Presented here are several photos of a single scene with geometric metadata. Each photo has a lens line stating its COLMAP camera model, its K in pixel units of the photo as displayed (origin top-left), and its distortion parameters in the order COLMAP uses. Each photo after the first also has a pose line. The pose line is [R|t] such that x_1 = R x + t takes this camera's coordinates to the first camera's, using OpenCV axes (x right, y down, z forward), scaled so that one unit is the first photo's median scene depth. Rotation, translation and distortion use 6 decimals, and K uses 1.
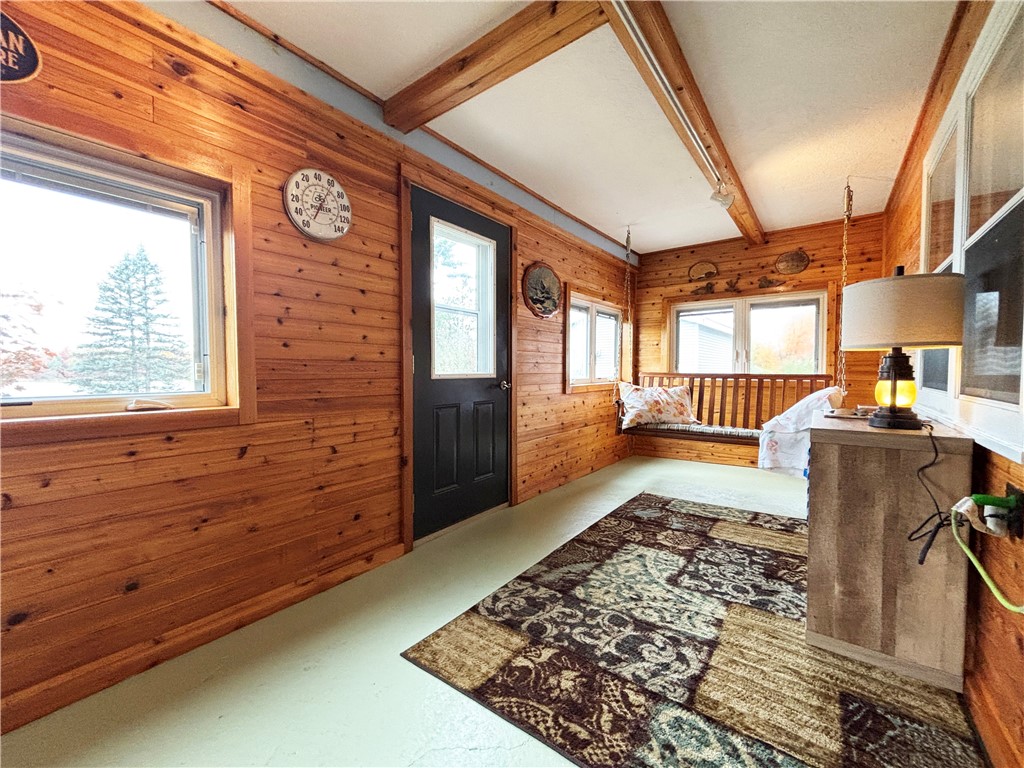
lens RADIAL K [[410.4, 0, 520.5], [0, 410.4, 385.0], [0, 0, 1]] dist [0.004288, -0.001139]
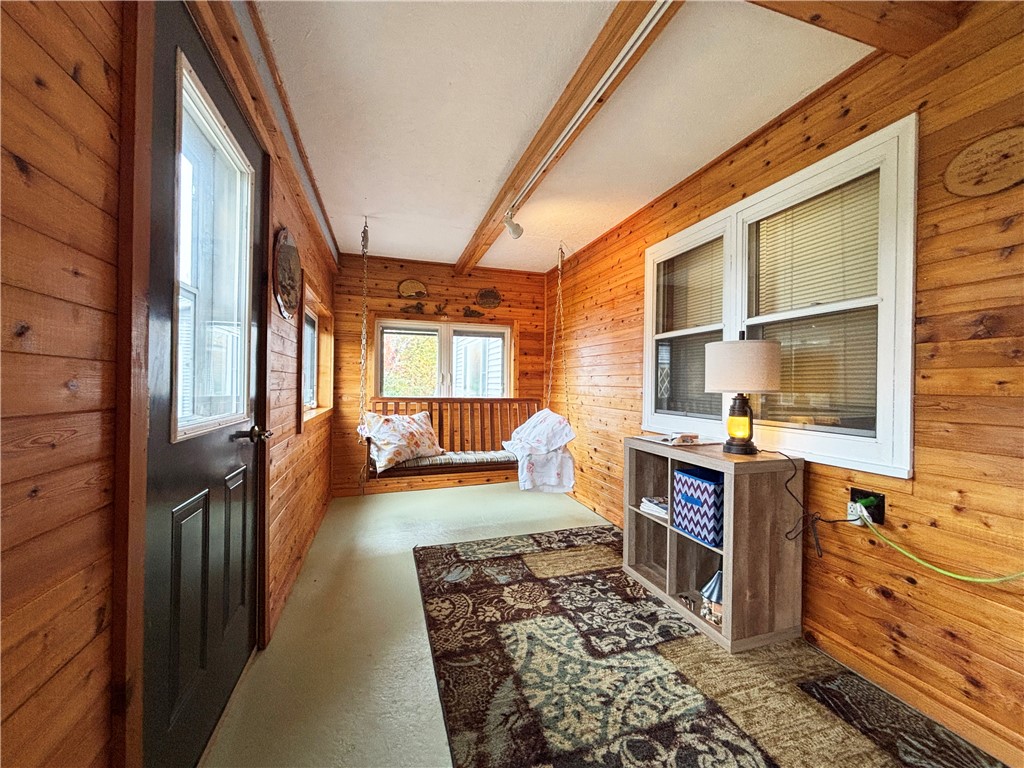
lens RADIAL K [[410.4, 0, 510.8], [0, 410.4, 384.1], [0, 0, 1]] dist [0.004288, -0.001139]
pose [[0.588561, 0.009938, 0.808392, -0.350580], [0.015975, 0.999586, -0.023919, -0.057203], [-0.808295, 0.026992, 0.588158, 0.487531]]
